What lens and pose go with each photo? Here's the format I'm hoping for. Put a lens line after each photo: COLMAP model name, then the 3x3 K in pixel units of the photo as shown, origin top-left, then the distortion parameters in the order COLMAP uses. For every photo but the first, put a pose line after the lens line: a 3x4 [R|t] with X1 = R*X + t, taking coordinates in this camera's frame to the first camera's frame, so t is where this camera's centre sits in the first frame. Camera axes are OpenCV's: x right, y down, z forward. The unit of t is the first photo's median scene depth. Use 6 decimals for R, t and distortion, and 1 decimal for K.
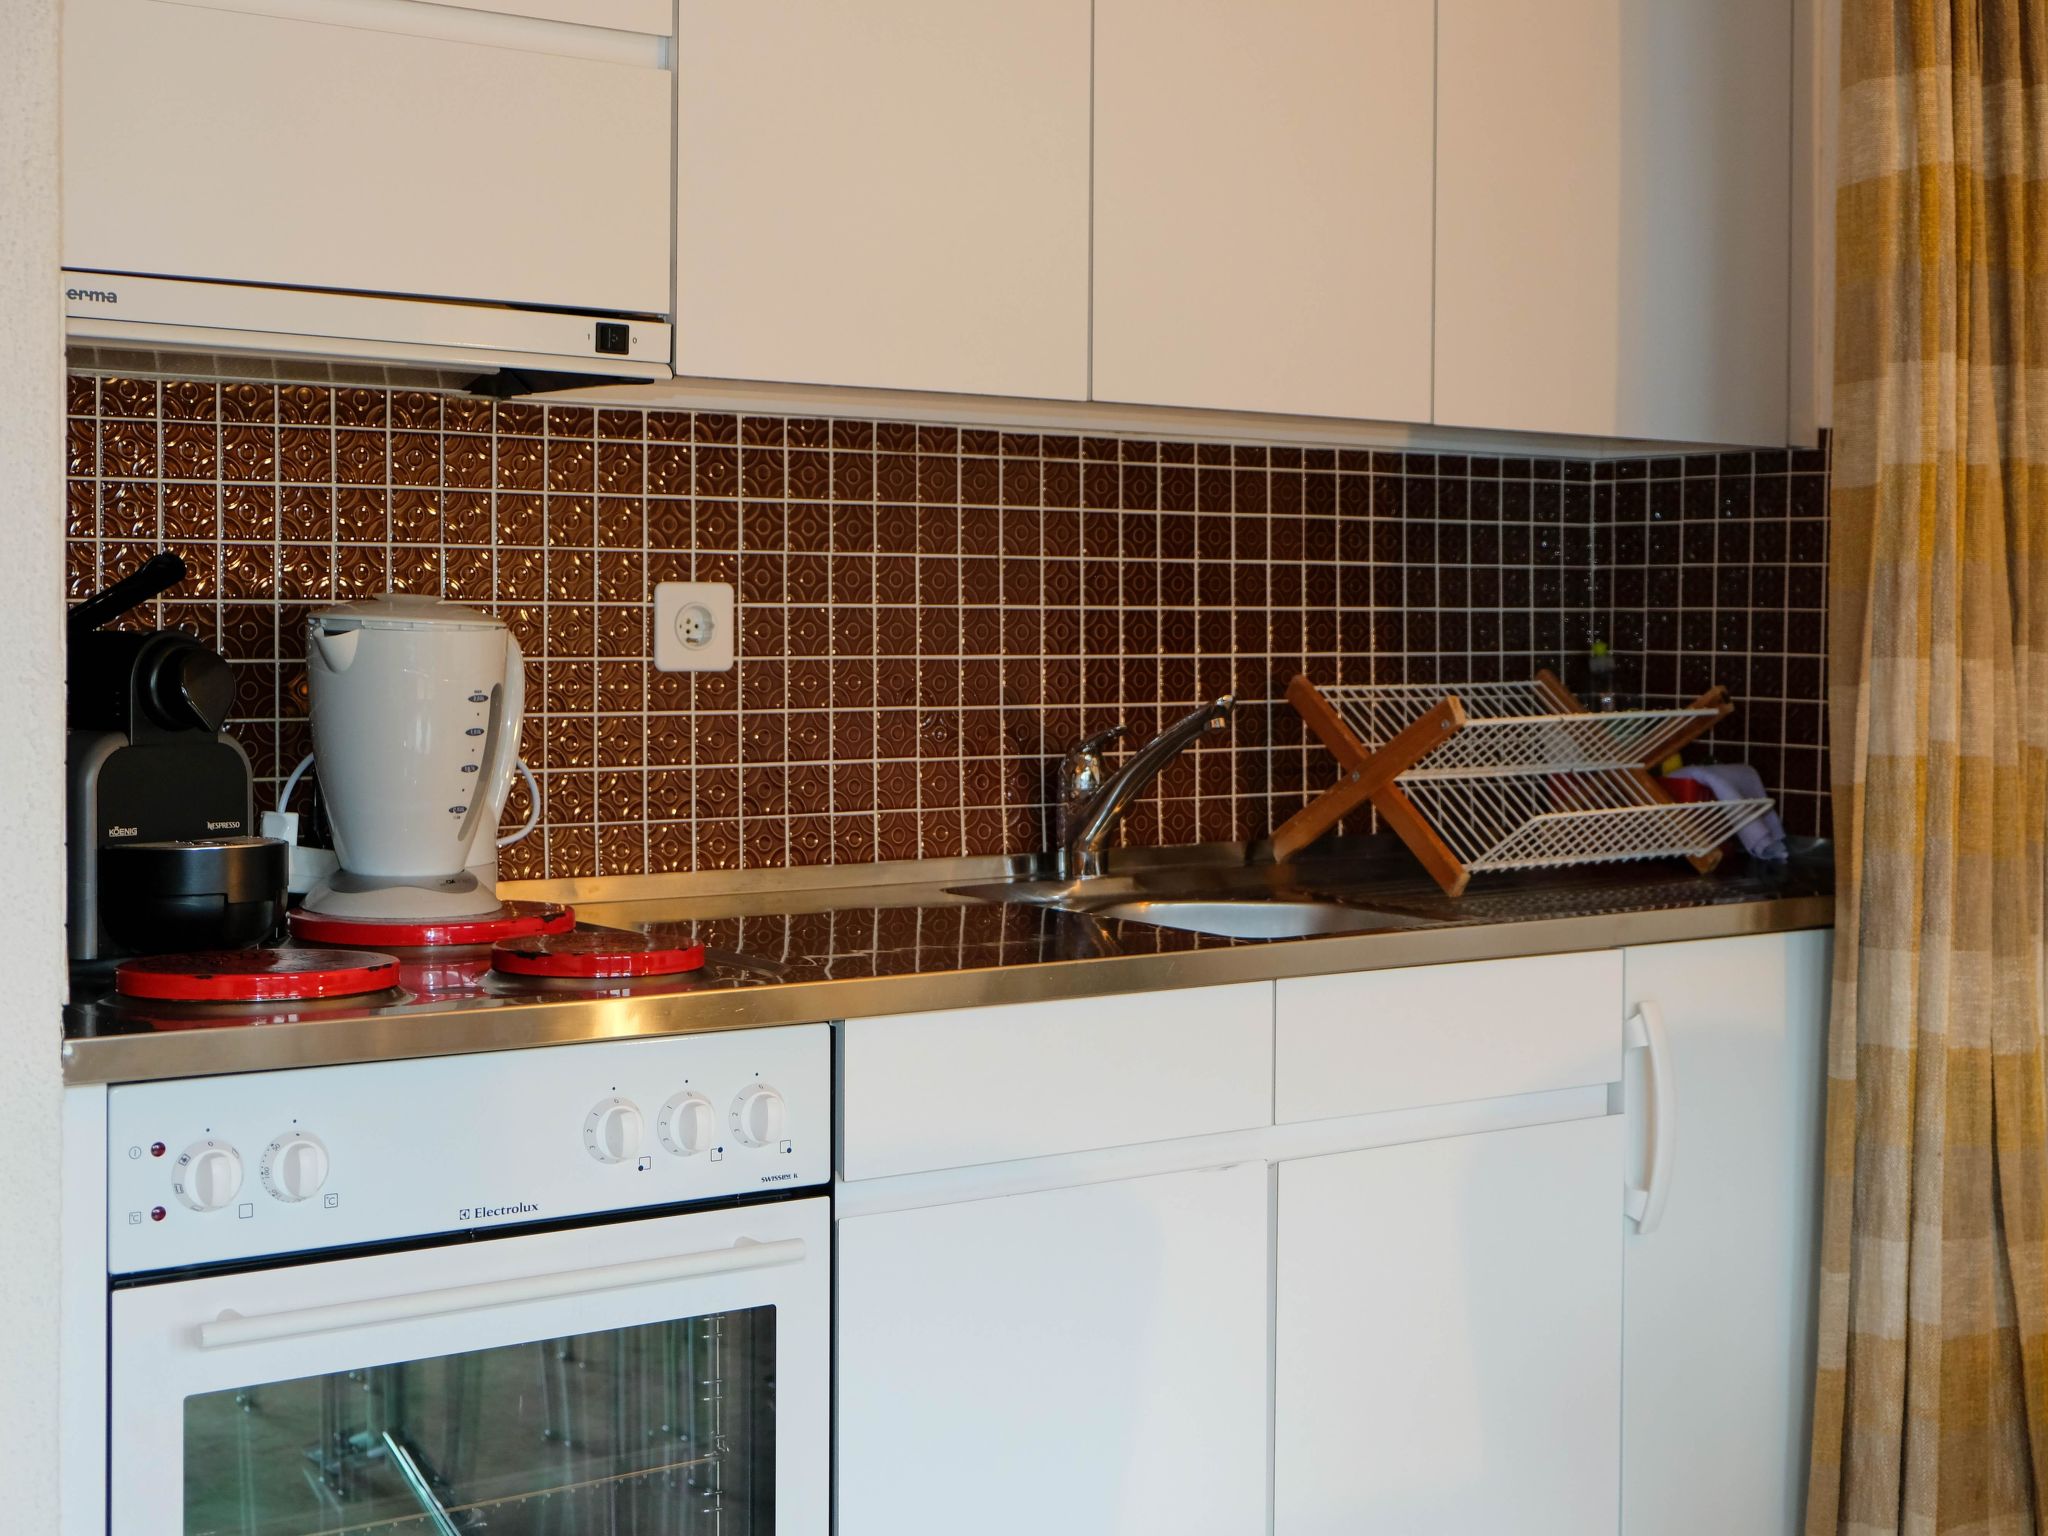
lens RADIAL K [[2672.6, 0, 1024.0], [0, 2672.6, 768.0], [0, 0, 1]] dist [-0.169288, 0.591499]
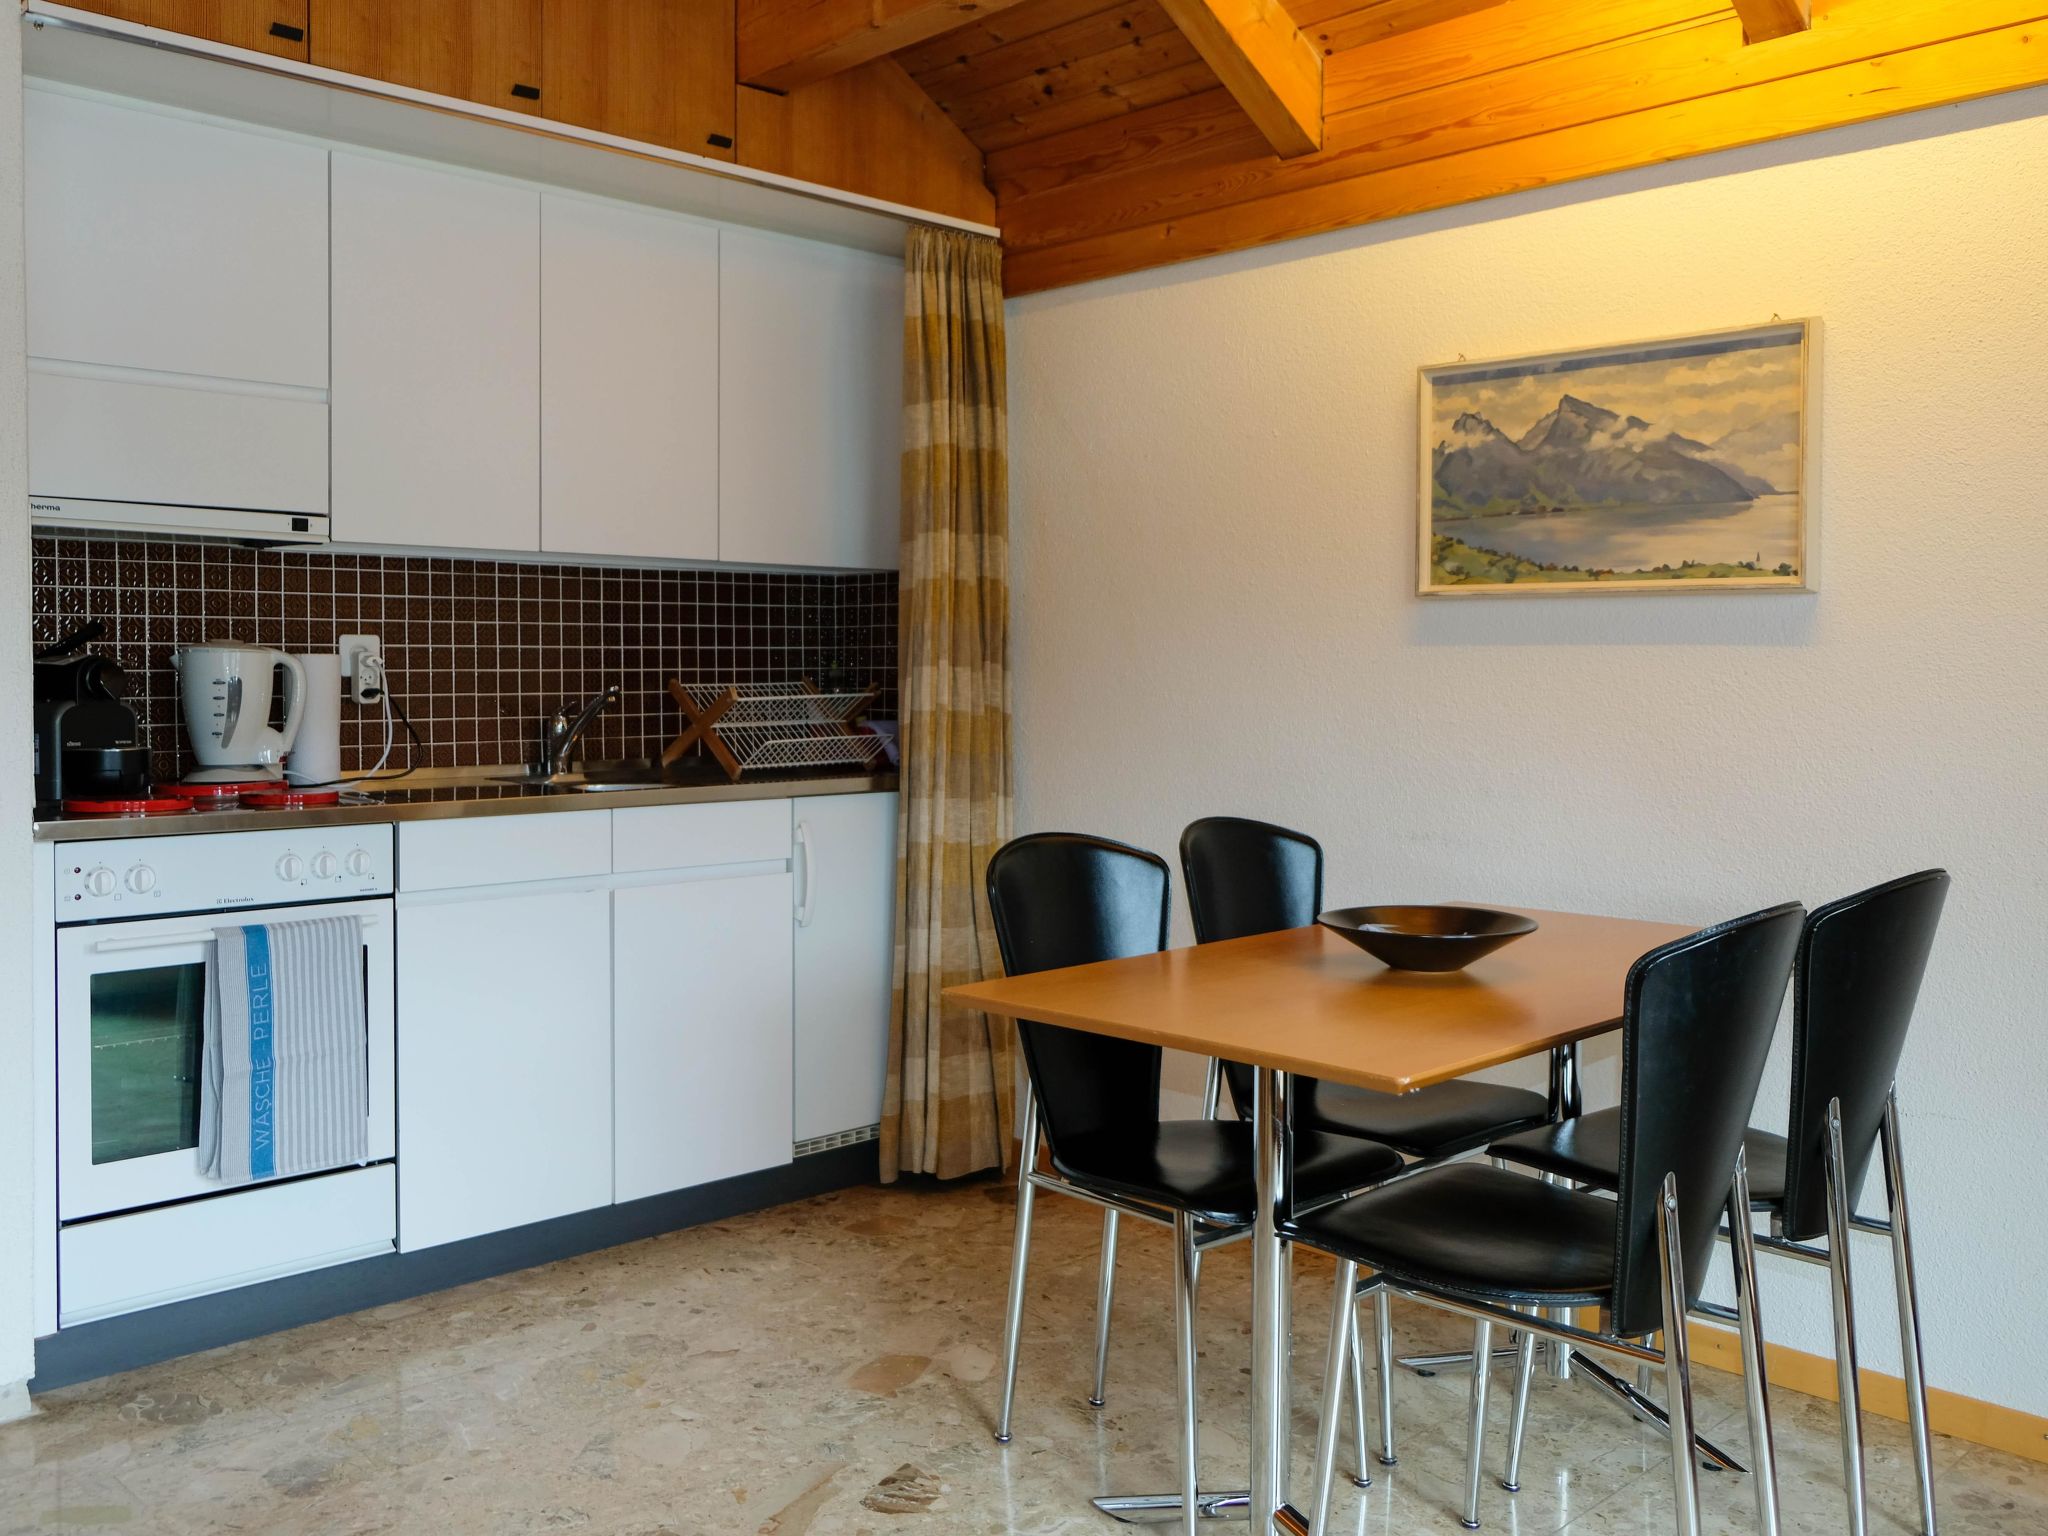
lens RADIAL K [[1731.8, 0, 1024.0], [0, 1731.8, 768.0], [0, 0, 1]] dist [-0.043080, 0.006264]
pose [[0.988551, -0.013213, 0.150306, 0.192463], [0.012780, 0.999911, 0.003847, 0.038067], [-0.150343, -0.001882, 0.988632, -0.440458]]
